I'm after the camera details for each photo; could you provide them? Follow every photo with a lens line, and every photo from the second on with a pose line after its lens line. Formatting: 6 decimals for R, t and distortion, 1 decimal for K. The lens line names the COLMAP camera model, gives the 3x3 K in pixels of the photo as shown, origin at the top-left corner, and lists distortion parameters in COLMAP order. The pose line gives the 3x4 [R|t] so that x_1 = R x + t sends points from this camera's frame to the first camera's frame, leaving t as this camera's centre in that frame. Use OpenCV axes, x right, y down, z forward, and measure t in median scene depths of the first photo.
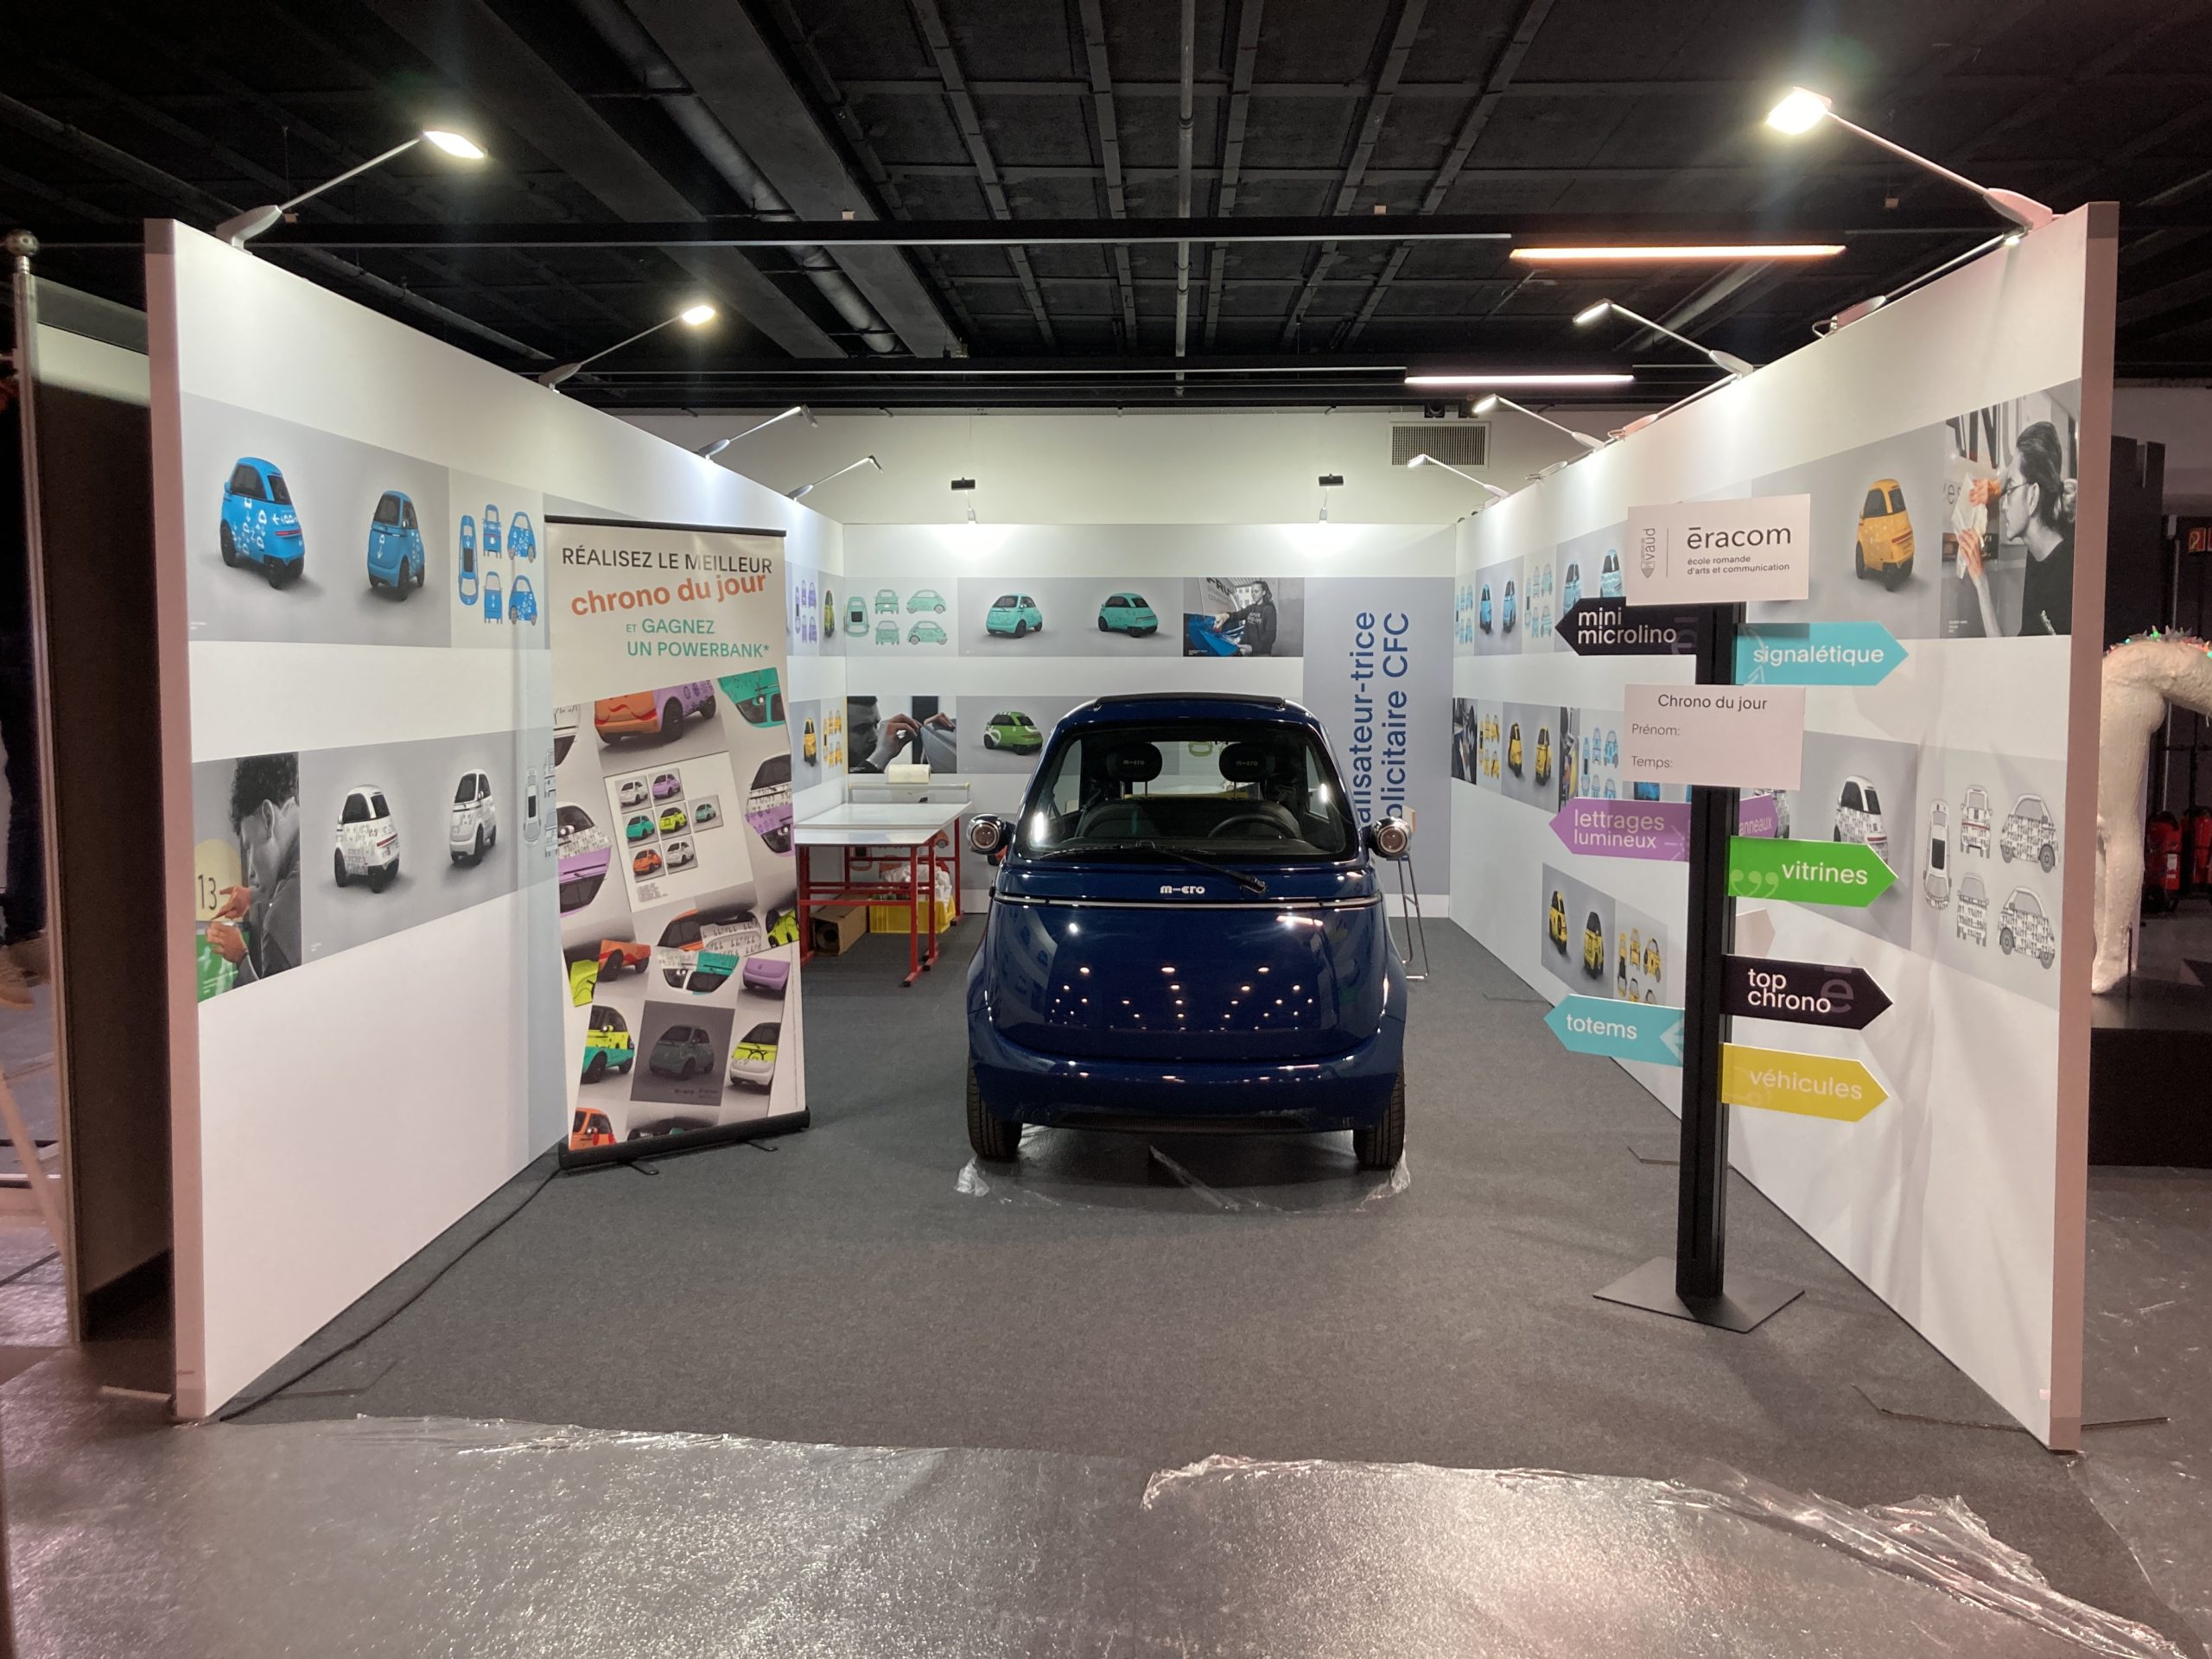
lens RADIAL K [[1832.0, 0, 1104.1], [0, 1832.0, 825.0], [0, 0, 1]] dist [-0.032473, 0.037246]
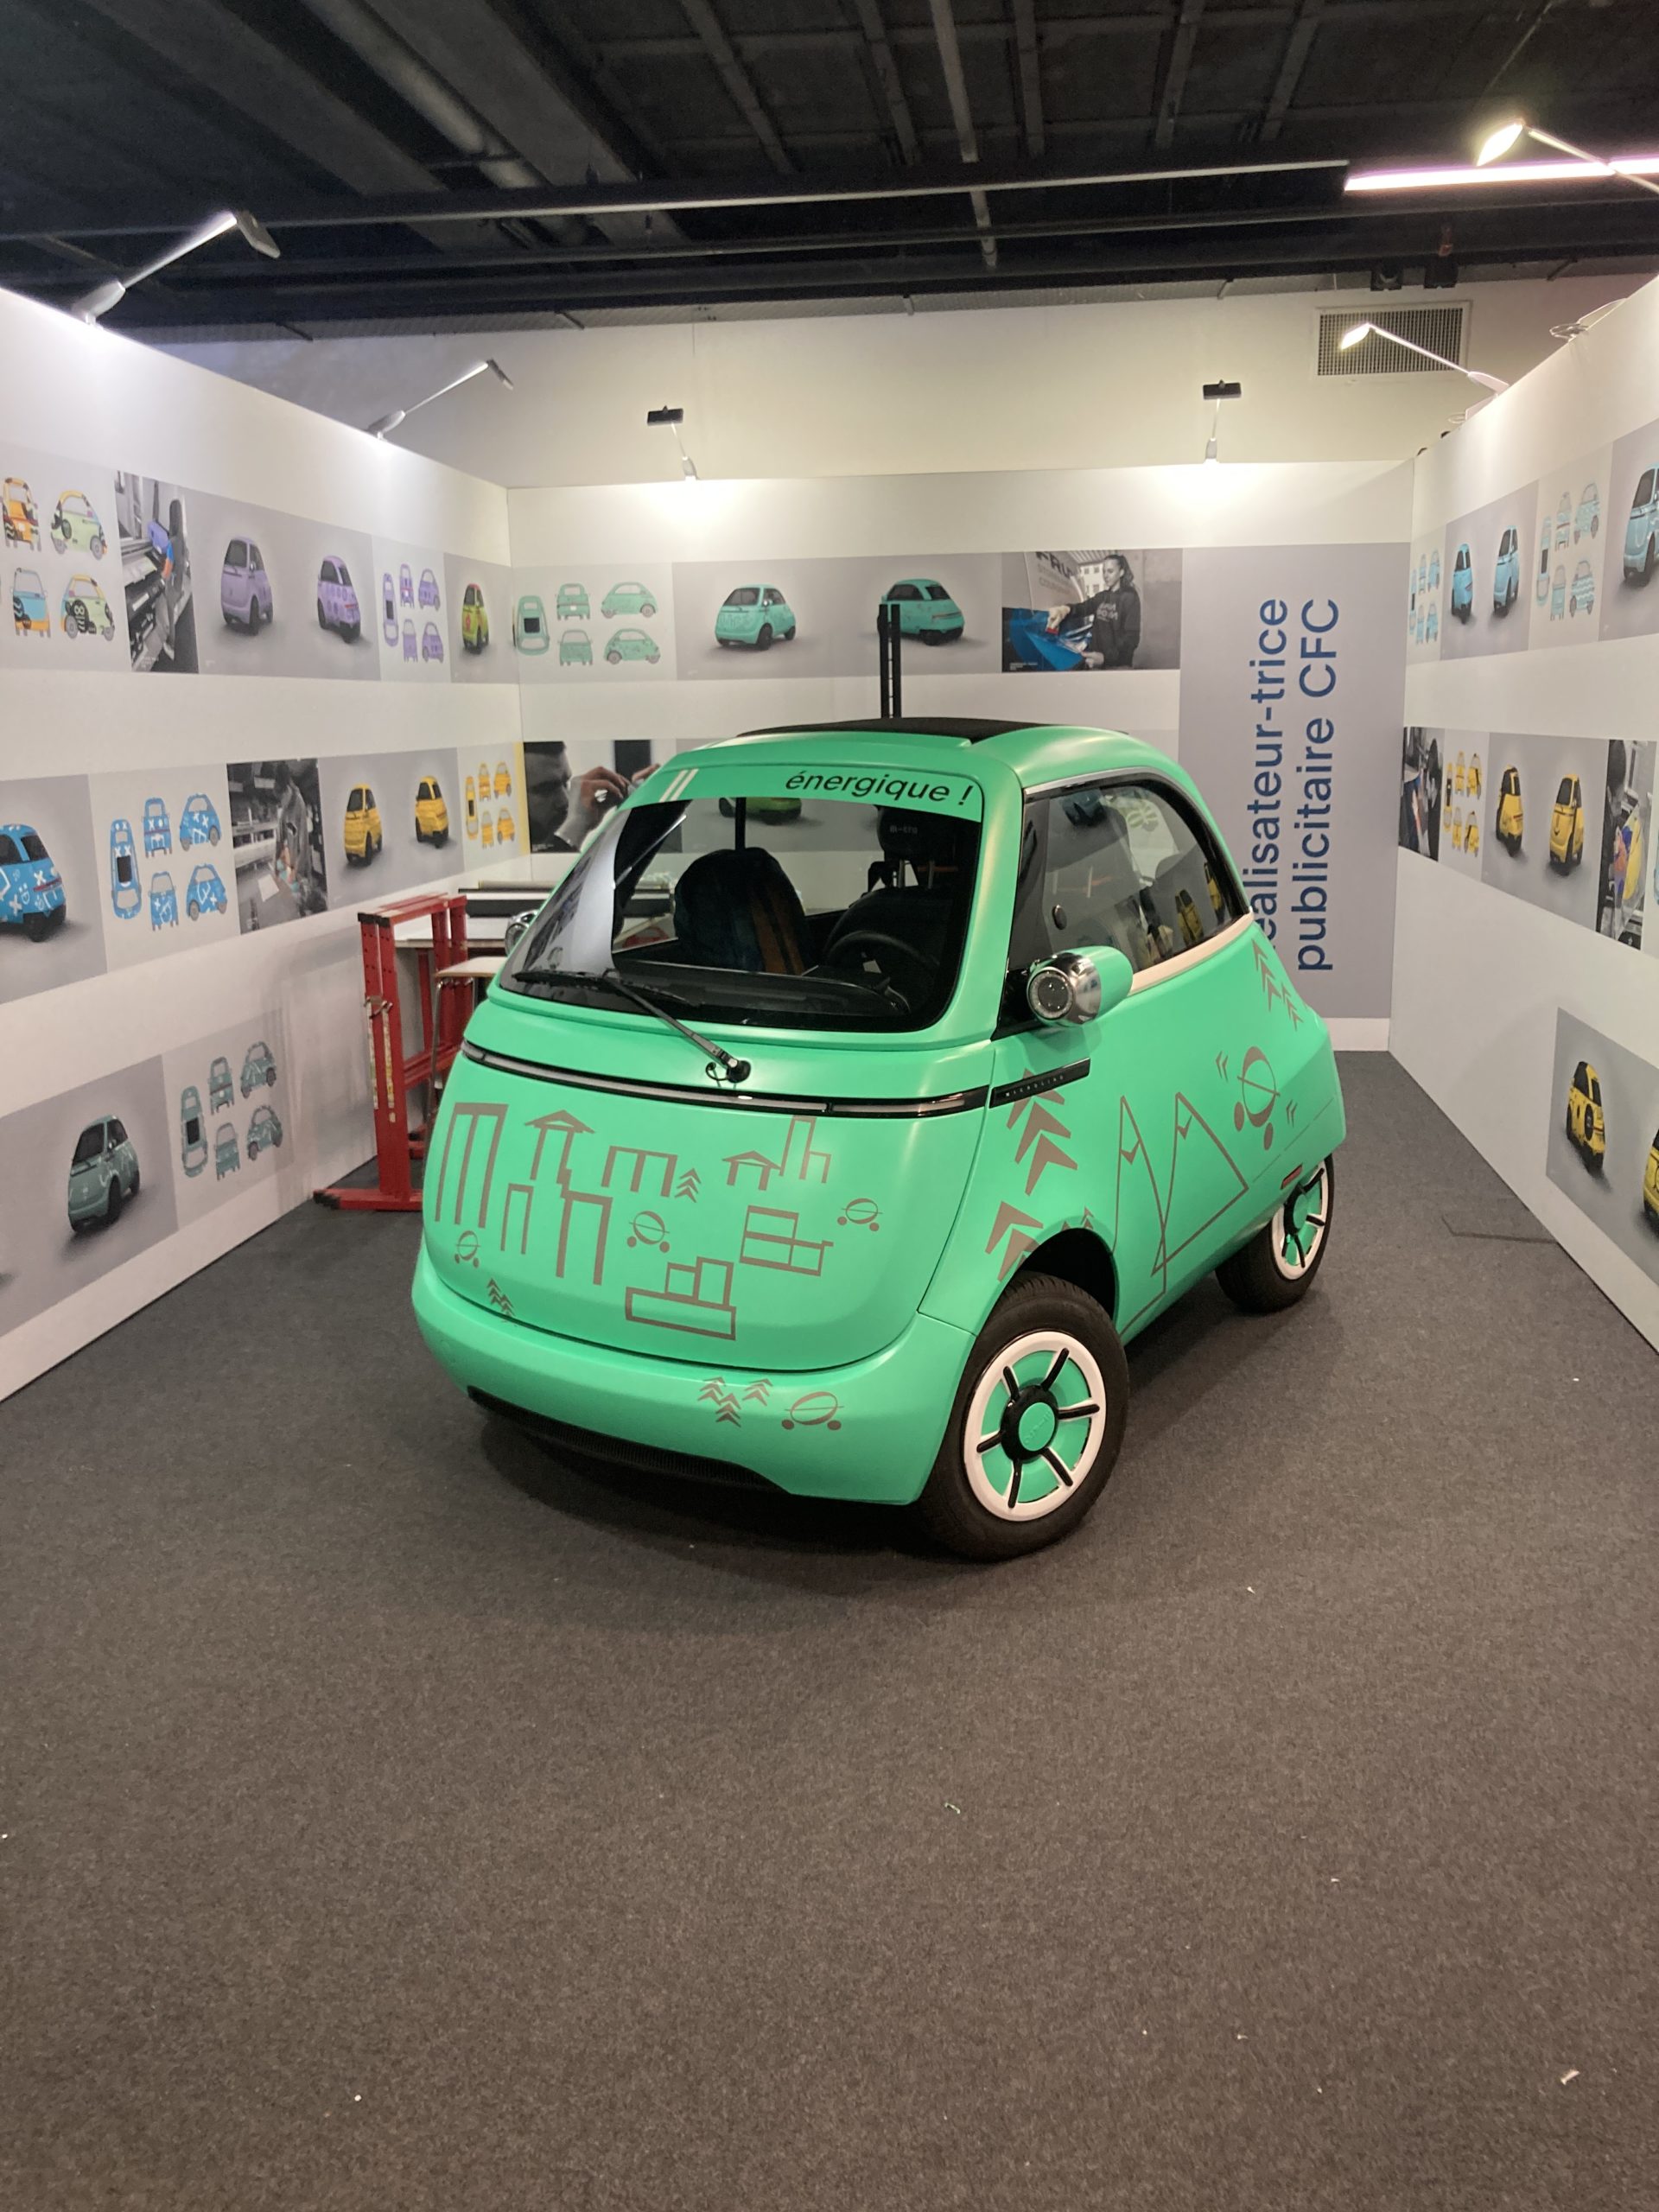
lens RADIAL K [[1832.0, 0, 881.5], [0, 1832.0, 1151.3], [0, 0, 1]] dist [-0.032473, 0.037246]
pose [[0.997000, -0.002542, -0.077362, 0.050742], [0.014379, 0.988146, 0.152845, -0.020540], [0.076056, -0.153499, 0.985217, 0.299430]]
